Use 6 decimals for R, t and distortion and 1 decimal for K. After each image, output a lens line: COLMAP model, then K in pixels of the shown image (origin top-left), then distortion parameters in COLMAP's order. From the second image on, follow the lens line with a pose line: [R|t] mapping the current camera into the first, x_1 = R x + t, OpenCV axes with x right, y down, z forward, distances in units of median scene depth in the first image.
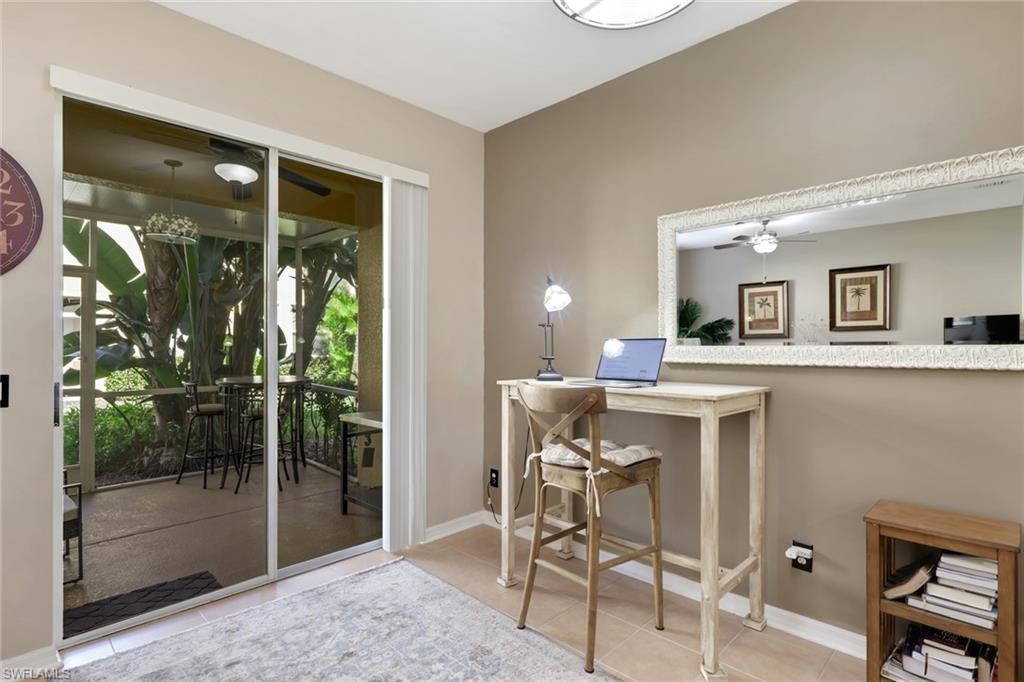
lens RADIAL K [[516.8, 0, 508.8], [0, 516.8, 343.2], [0, 0, 1]] dist [-0.001109, -0.000382]
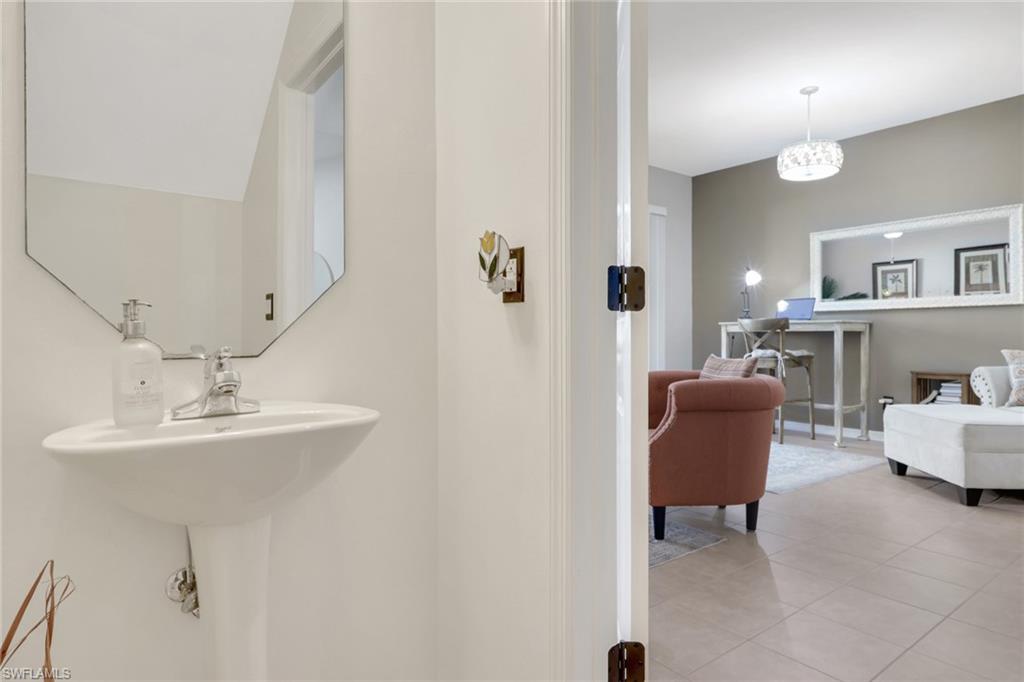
lens RADIAL K [[563.1, 0, 515.6], [0, 563.1, 342.0], [0, 0, 1]] dist [-0.019615, 0.000706]
pose [[0.985799, -0.004948, -0.167858, -0.419750], [0.008344, 0.999774, 0.019532, 0.099085], [0.167723, -0.020655, 0.985618, -1.167801]]
